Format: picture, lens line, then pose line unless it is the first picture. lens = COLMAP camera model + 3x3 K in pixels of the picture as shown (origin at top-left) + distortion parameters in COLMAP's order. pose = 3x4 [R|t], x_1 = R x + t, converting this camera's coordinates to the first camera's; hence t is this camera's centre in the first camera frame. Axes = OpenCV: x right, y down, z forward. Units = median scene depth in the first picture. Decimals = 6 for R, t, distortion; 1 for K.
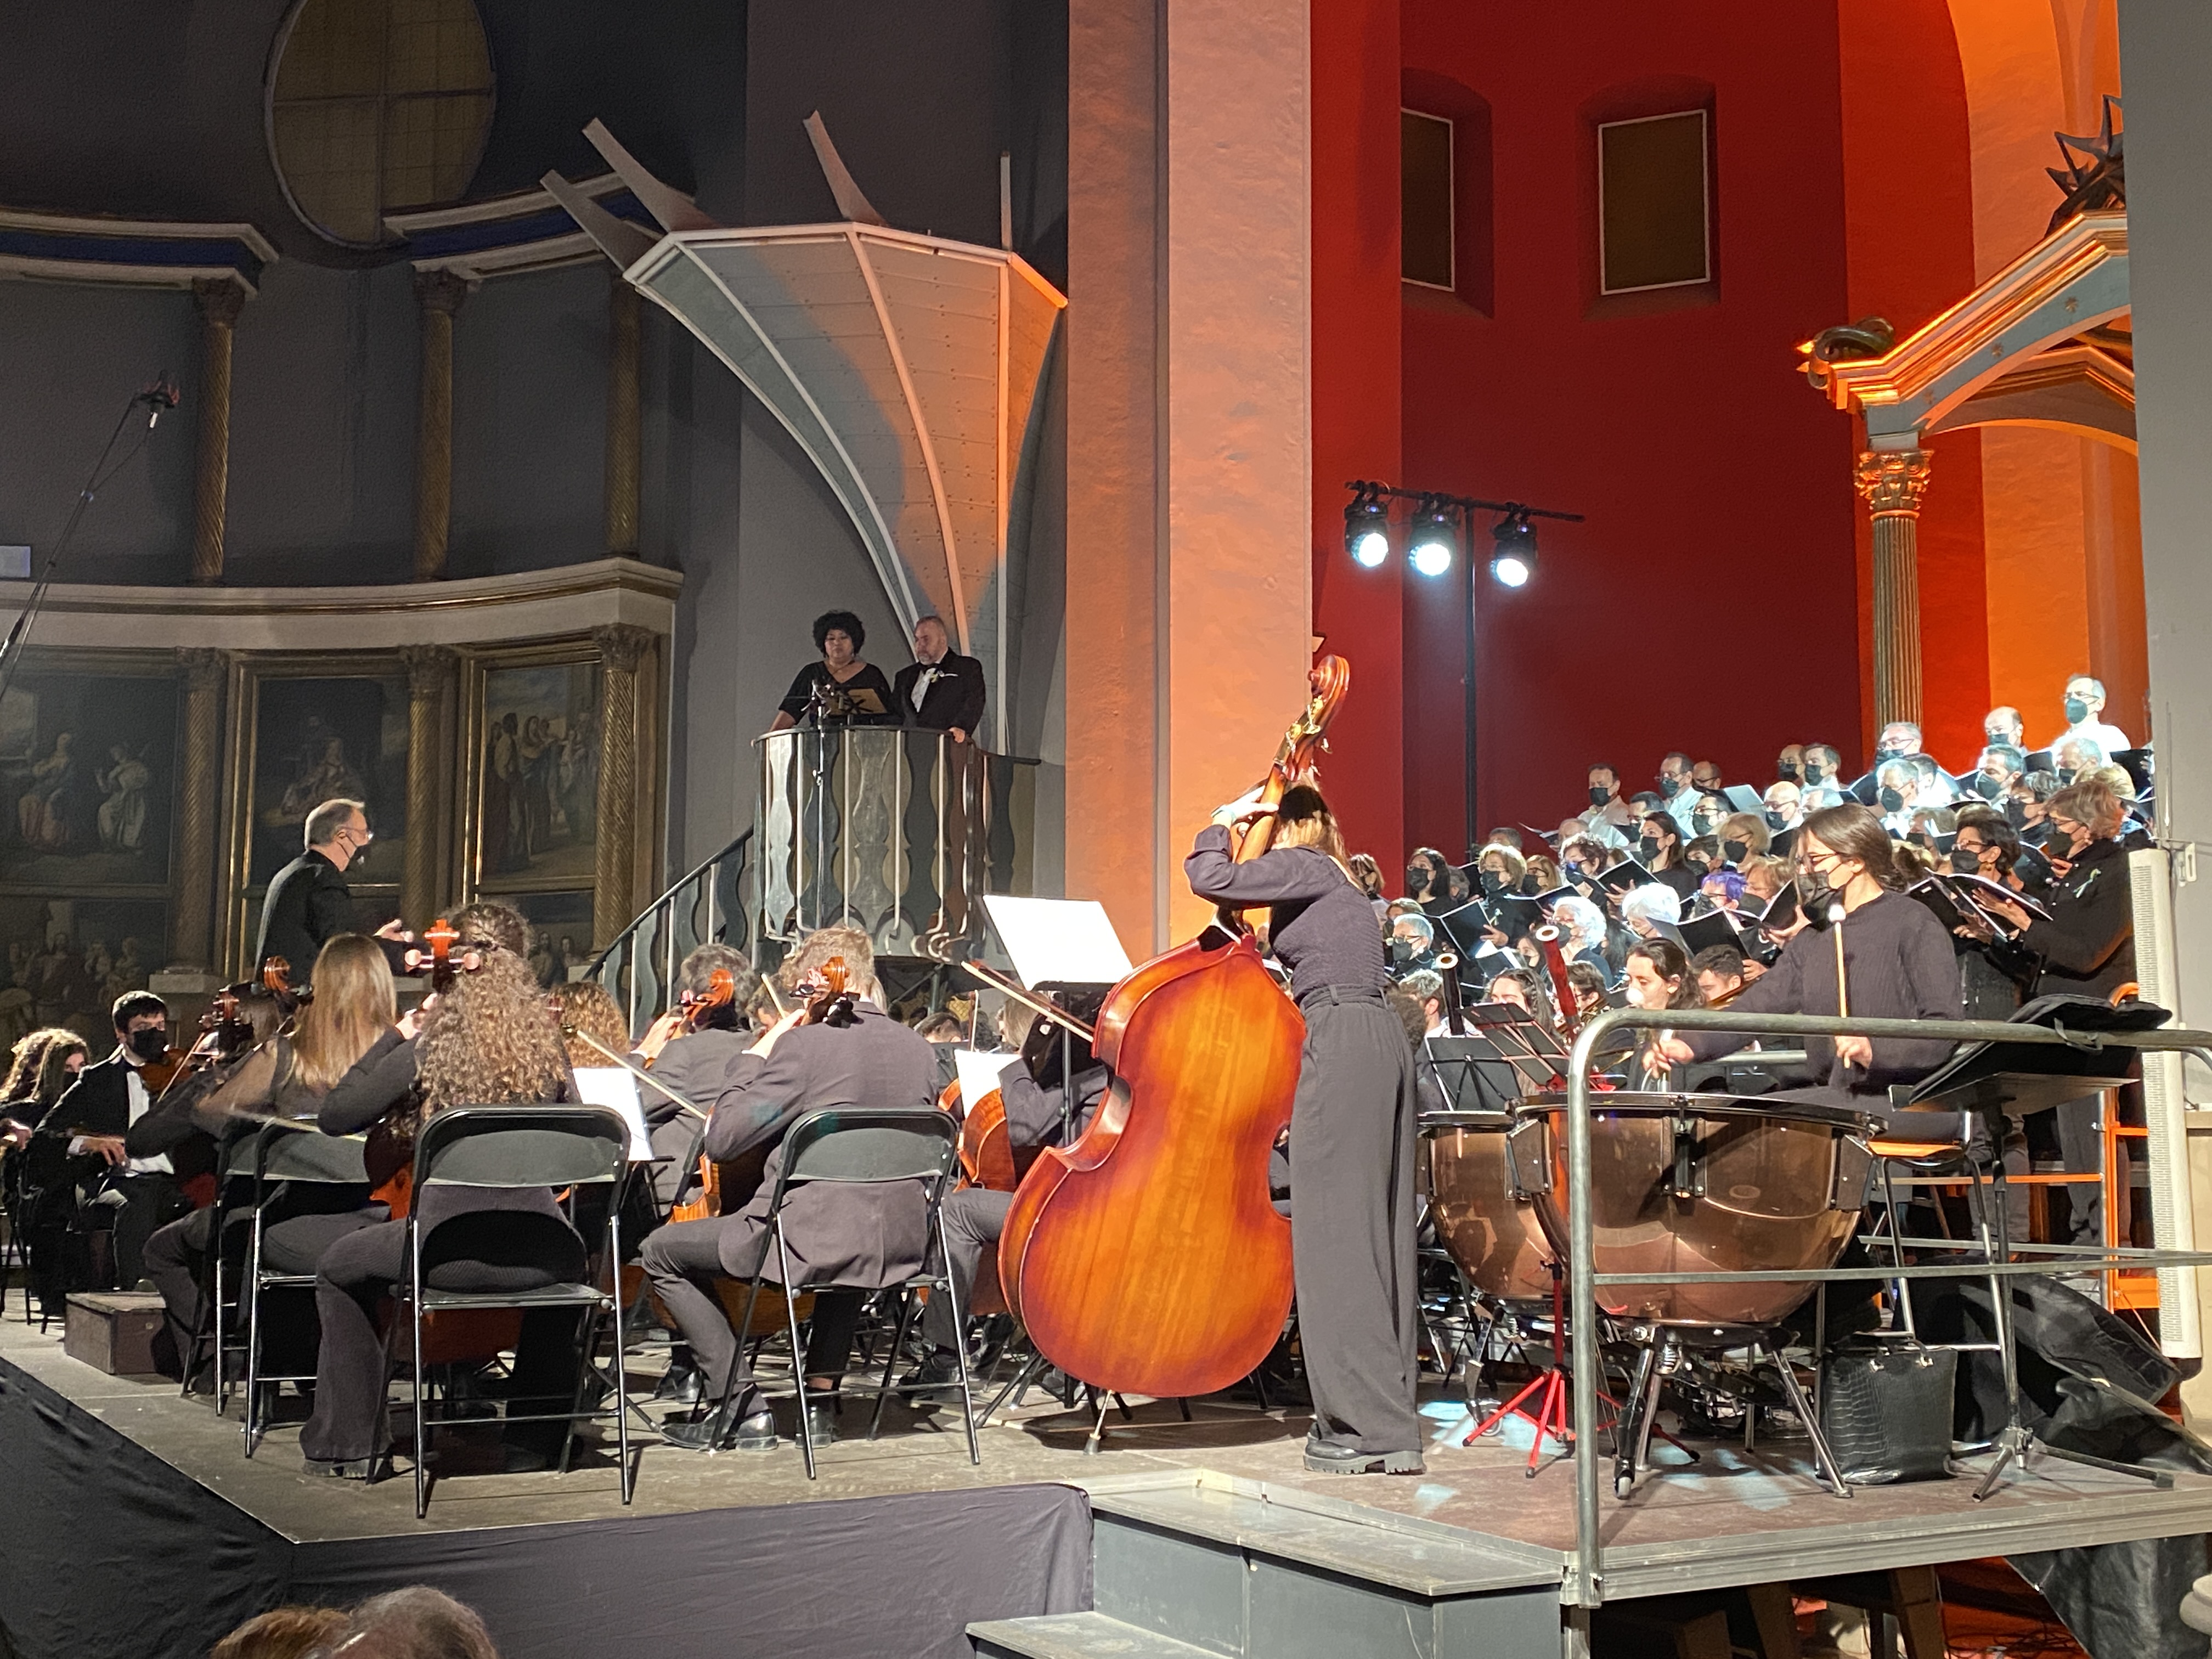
lens RADIAL K [[2482.9, 0, 1112.5], [0, 2482.9, 860.0], [0, 0, 1]] dist [0.074758, 0.000000]
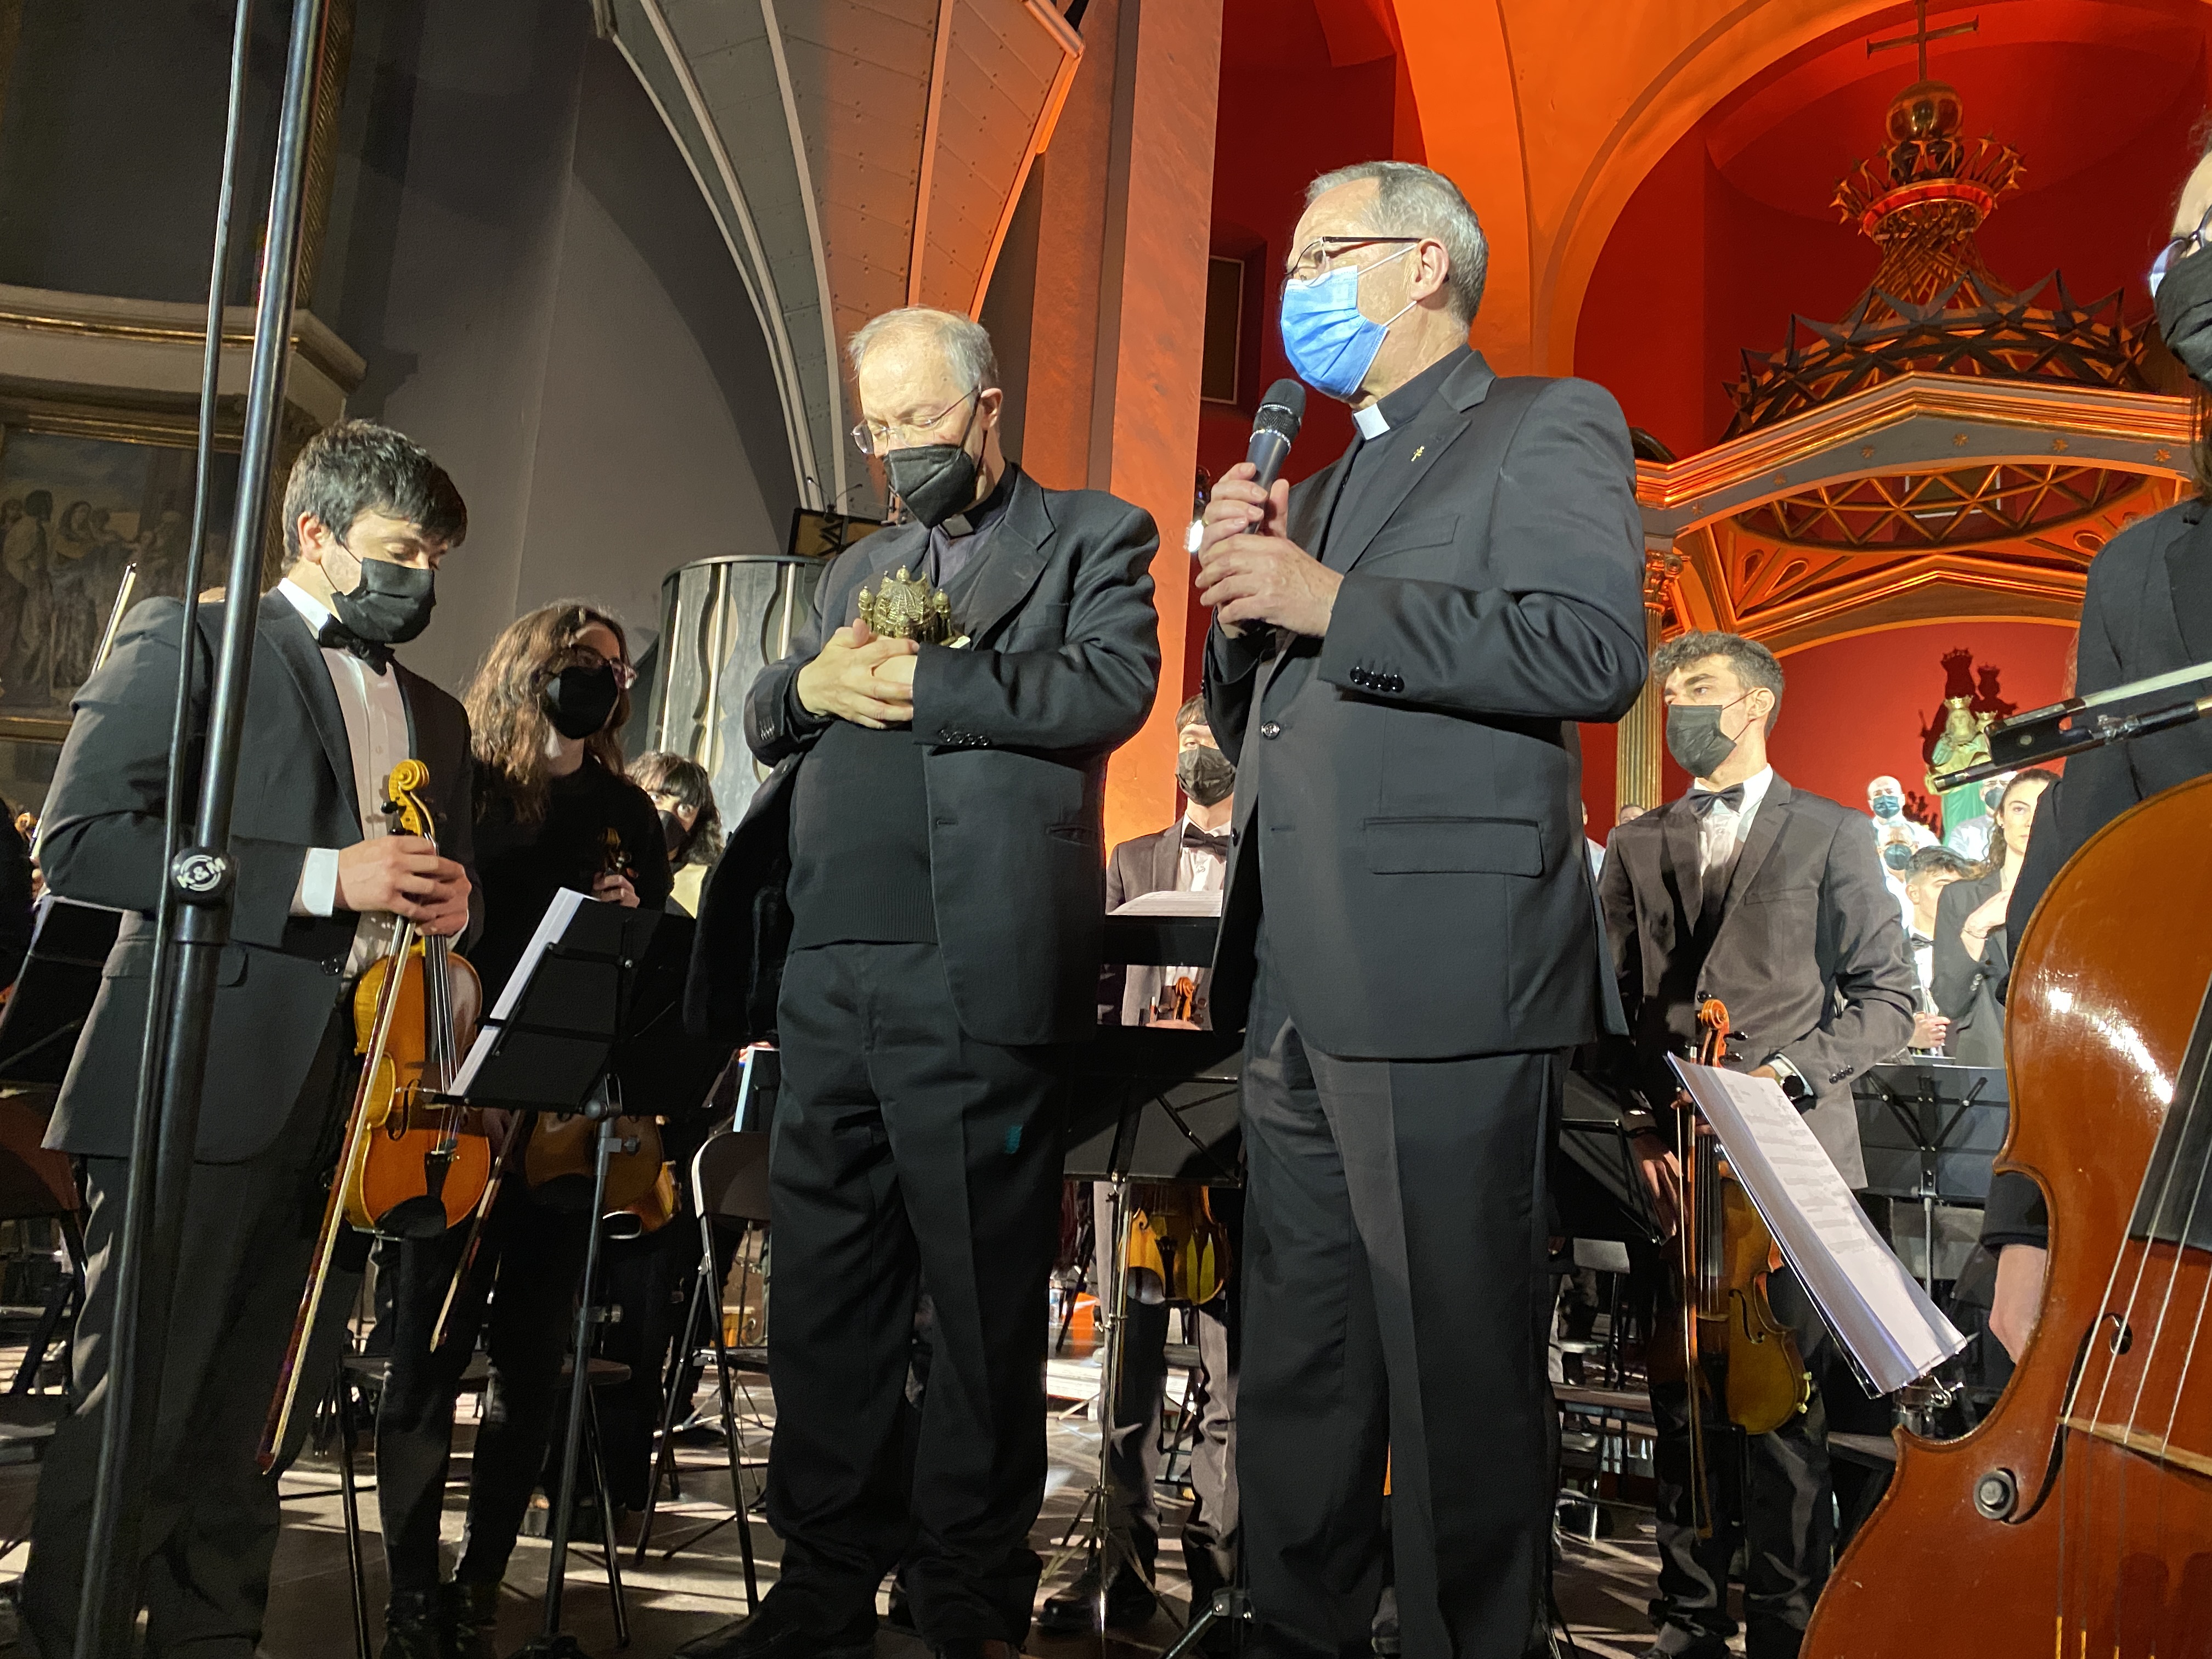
lens RADIAL K [[1689.3, 0, 1116.4], [0, 1689.3, 836.6], [0, 0, 1]] dist [0.035969, -0.031642]
pose [[0.841580, 0.141434, 0.521287, -0.254438], [-0.119752, 0.989947, -0.075259, 0.046116], [-0.526690, 0.000912, 0.850057, 0.474386]]
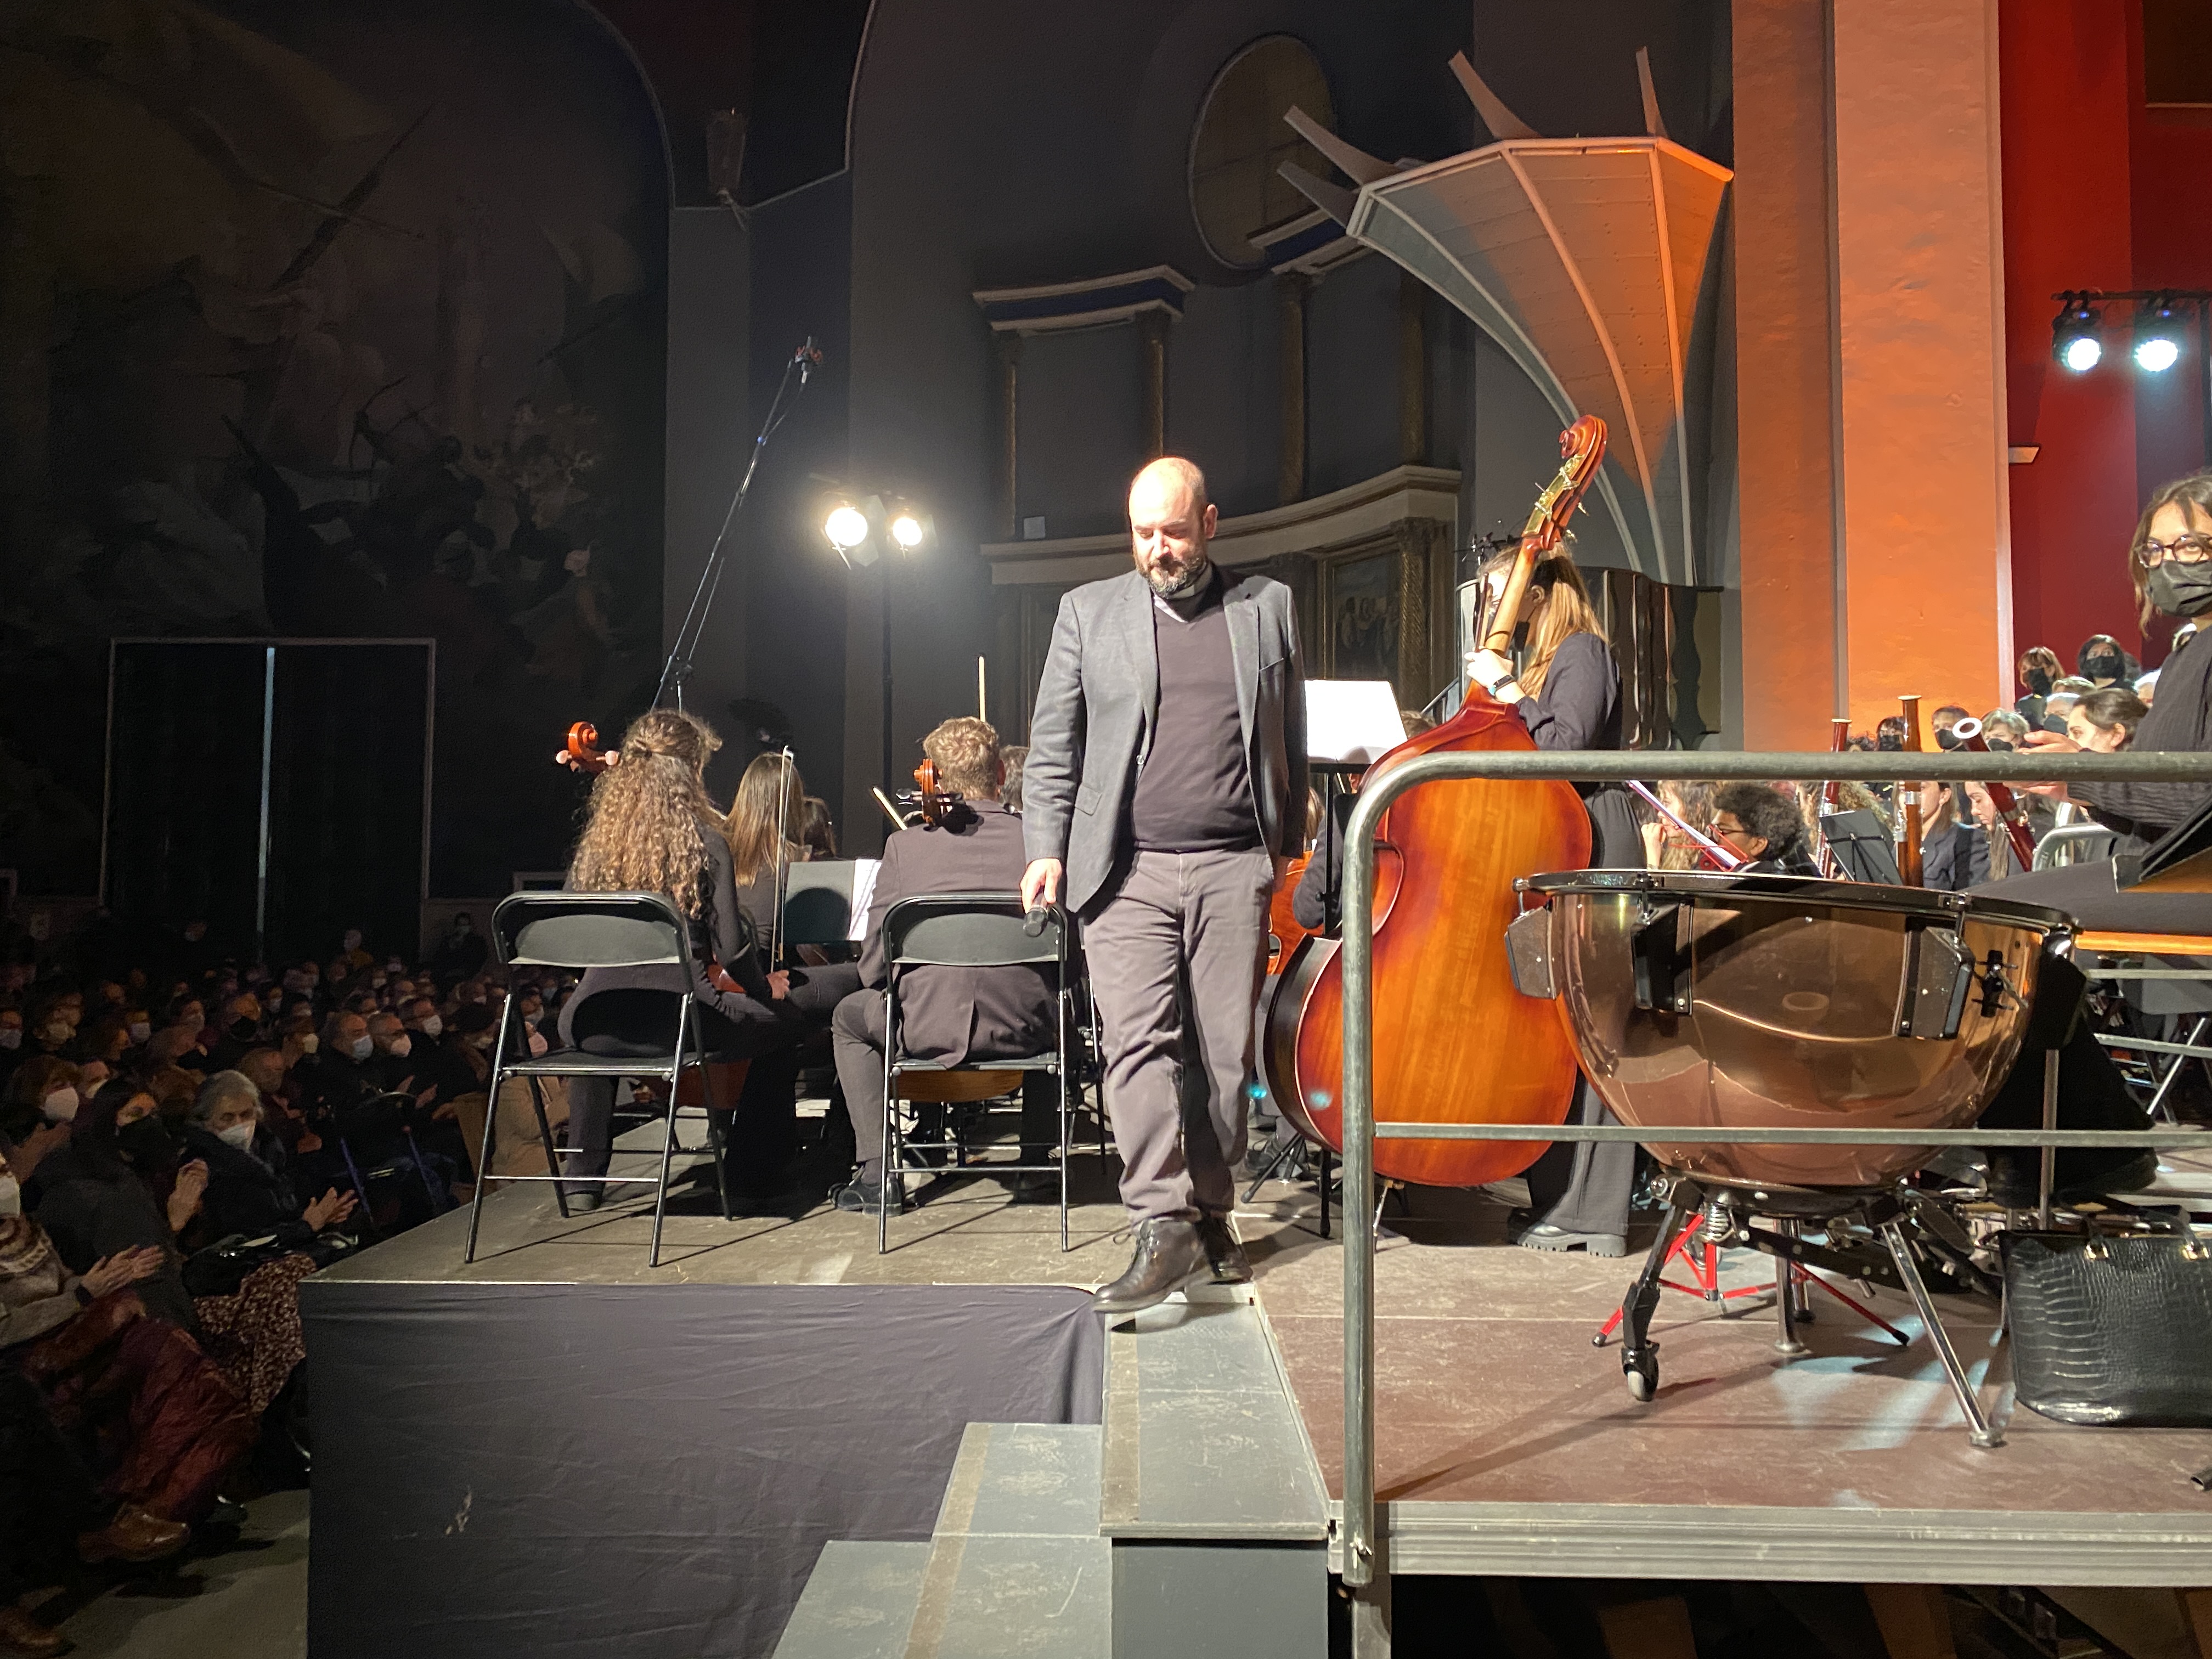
lens RADIAL K [[1689.3, 0, 1087.2], [0, 1689.3, 824.0], [0, 0, 1]] dist [0.035969, -0.031642]
pose [[0.854807, -0.024873, -0.518349, 0.117438], [0.055109, 0.997553, 0.043013, 0.017274], [0.516011, -0.065334, 0.854087, 0.171078]]
